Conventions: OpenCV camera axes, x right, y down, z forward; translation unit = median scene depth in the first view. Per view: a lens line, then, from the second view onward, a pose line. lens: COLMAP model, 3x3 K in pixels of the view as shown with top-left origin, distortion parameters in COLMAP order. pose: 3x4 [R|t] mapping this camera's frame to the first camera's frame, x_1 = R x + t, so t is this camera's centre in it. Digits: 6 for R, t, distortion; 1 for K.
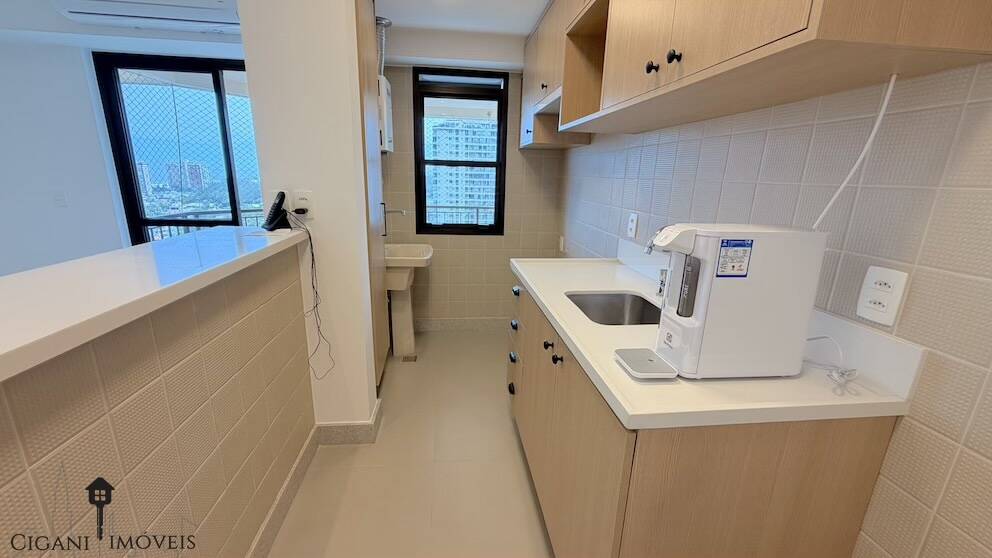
lens RADIAL K [[395.9, 0, 492.1], [0, 395.9, 279.5], [0, 0, 1]] dist [0.001027, -0.000324]
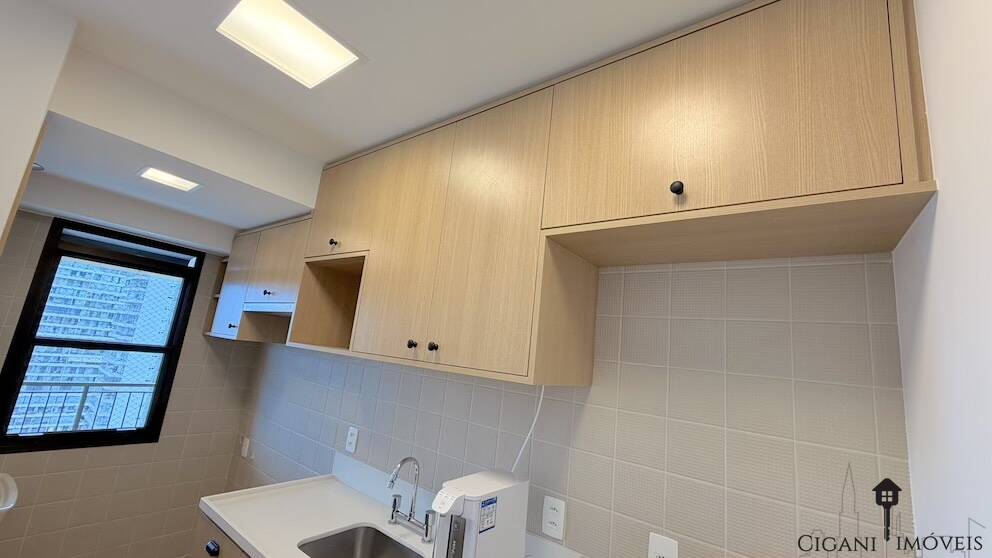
lens RADIAL K [[395.9, 0, 492.1], [0, 395.9, 279.5], [0, 0, 1]] dist [0.001027, -0.000324]
pose [[0.692976, 0.185009, 0.696818, -0.132787], [0.094212, 0.934988, -0.341937, -0.098417], [-0.714778, 0.302603, 0.630495, -0.025575]]
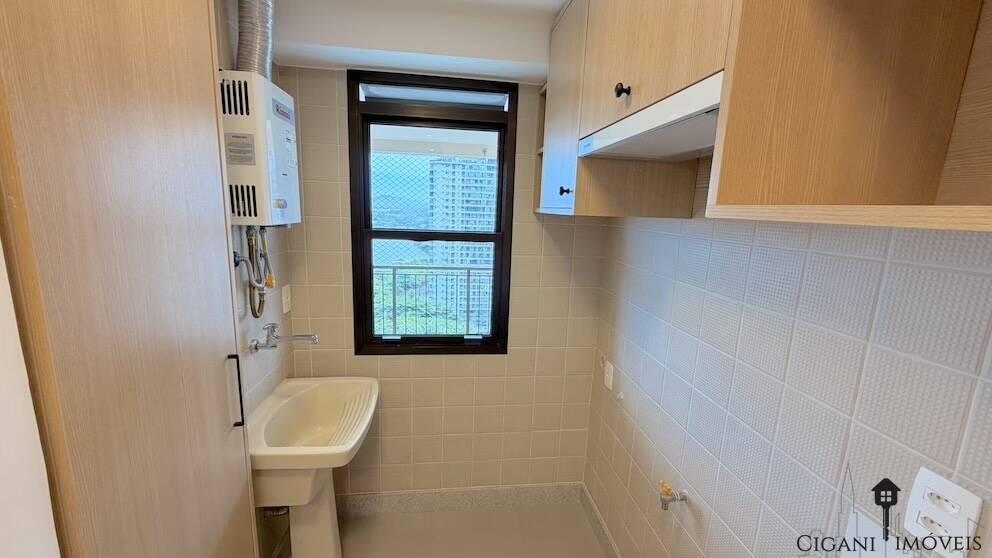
lens RADIAL K [[395.9, 0, 492.1], [0, 395.9, 279.5], [0, 0, 1]] dist [0.001027, -0.000324]
pose [[0.999913, 0.006365, 0.011531, -0.000491], [-0.005443, 0.996920, -0.078242, -0.207209], [-0.011994, 0.078172, 0.996868, 0.481428]]
